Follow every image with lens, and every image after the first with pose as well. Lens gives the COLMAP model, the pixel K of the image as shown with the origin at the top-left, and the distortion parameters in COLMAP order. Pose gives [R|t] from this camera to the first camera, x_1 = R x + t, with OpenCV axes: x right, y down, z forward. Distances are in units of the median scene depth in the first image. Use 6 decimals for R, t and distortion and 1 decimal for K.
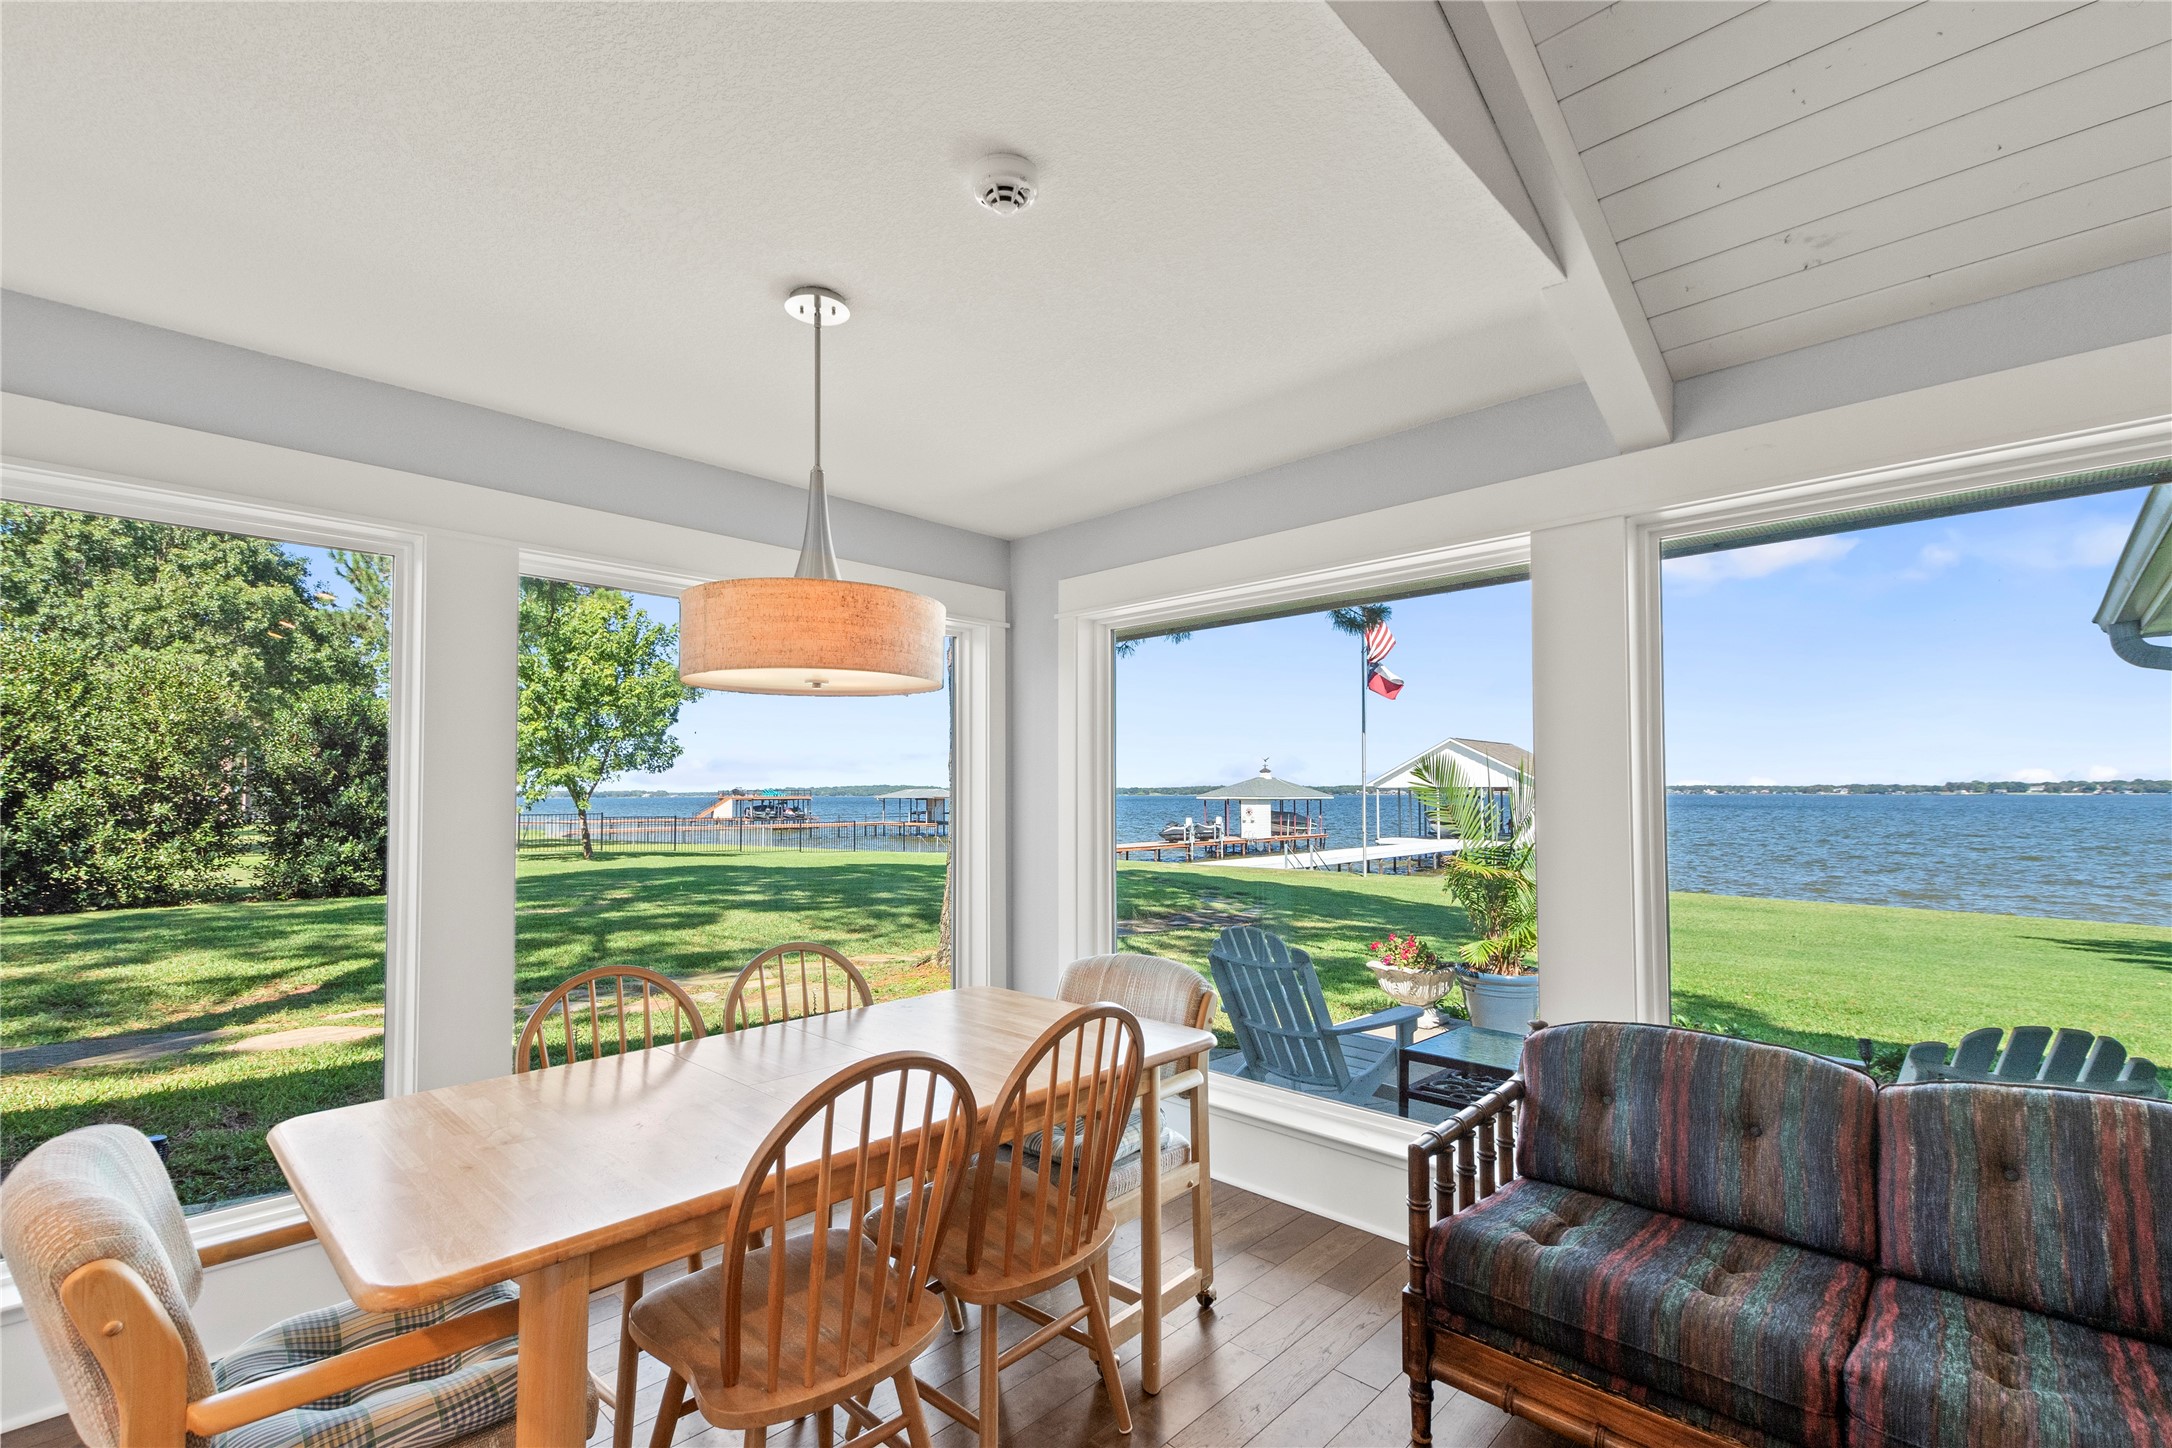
lens RADIAL K [[946.7, 0, 1082.6], [0, 946.7, 768.2], [0, 0, 1]] dist [0.005605, -0.001970]
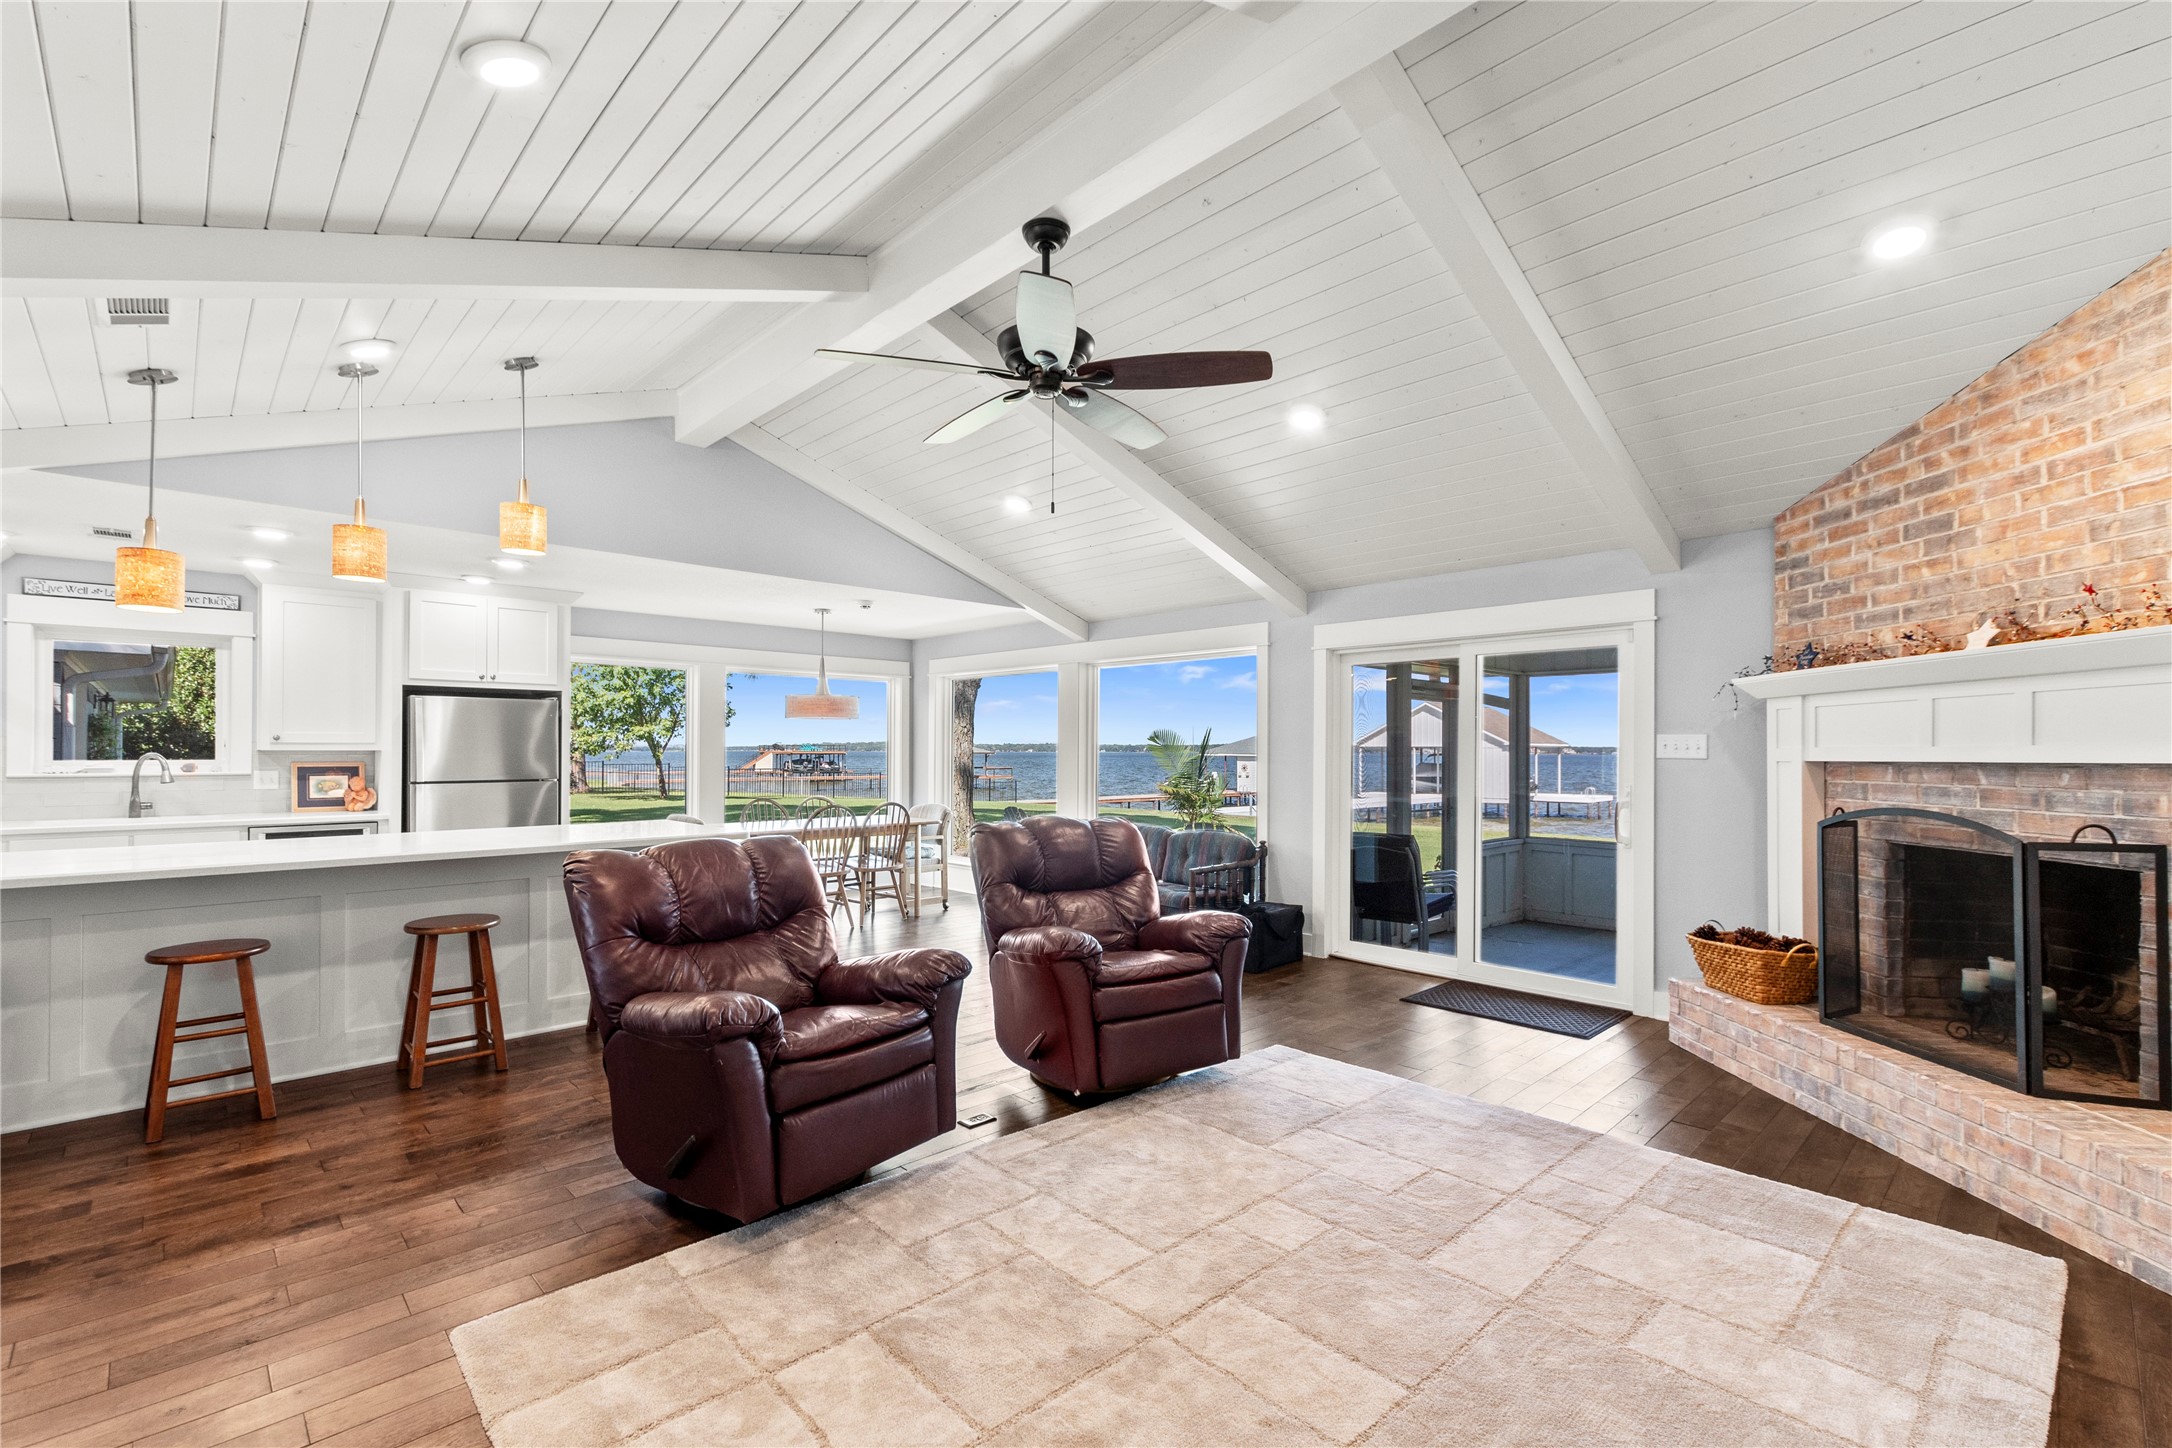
lens RADIAL K [[946.7, 0, 1085.2], [0, 946.7, 738.1], [0, 0, 1]] dist [0.005605, -0.001970]
pose [[0.999435, 0.005616, -0.033131, 0.132528], [-0.005144, 0.999884, 0.014332, -0.011147], [0.033208, -0.014153, 0.999348, -0.408076]]
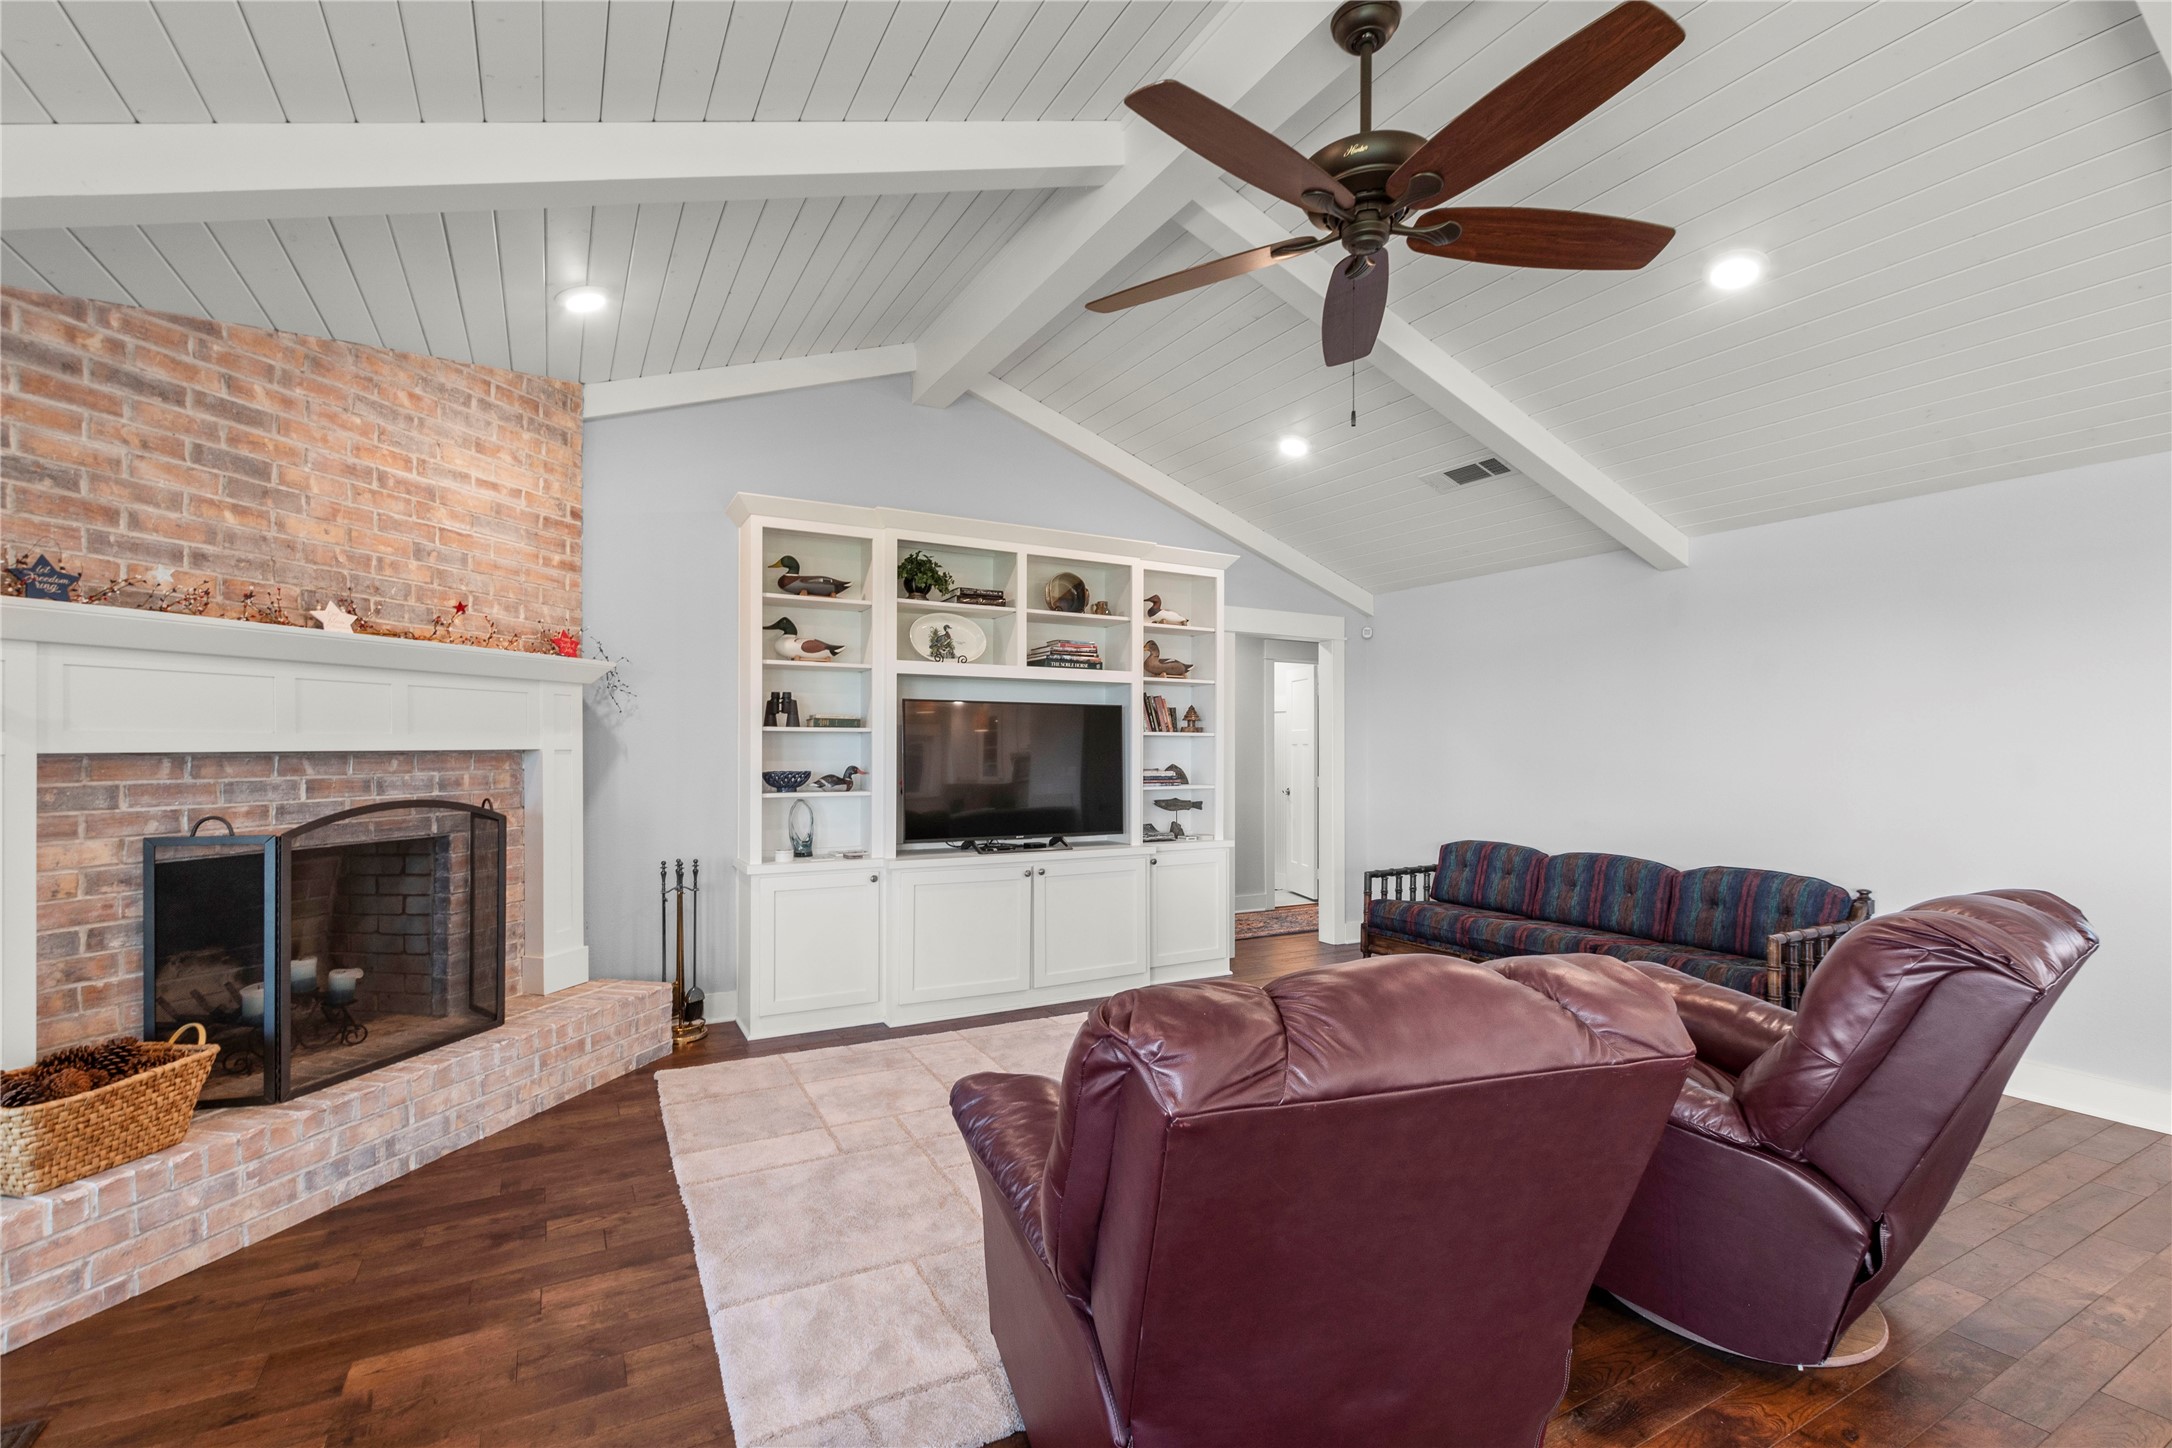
lens RADIAL K [[946.7, 0, 1084.4], [0, 946.7, 740.7], [0, 0, 1]] dist [0.005605, -0.001970]
pose [[-0.955967, 0.004149, 0.293446, 0.109591], [-0.006819, 0.999316, -0.036345, 0.002855], [-0.293396, -0.036746, -0.955285, 0.034946]]
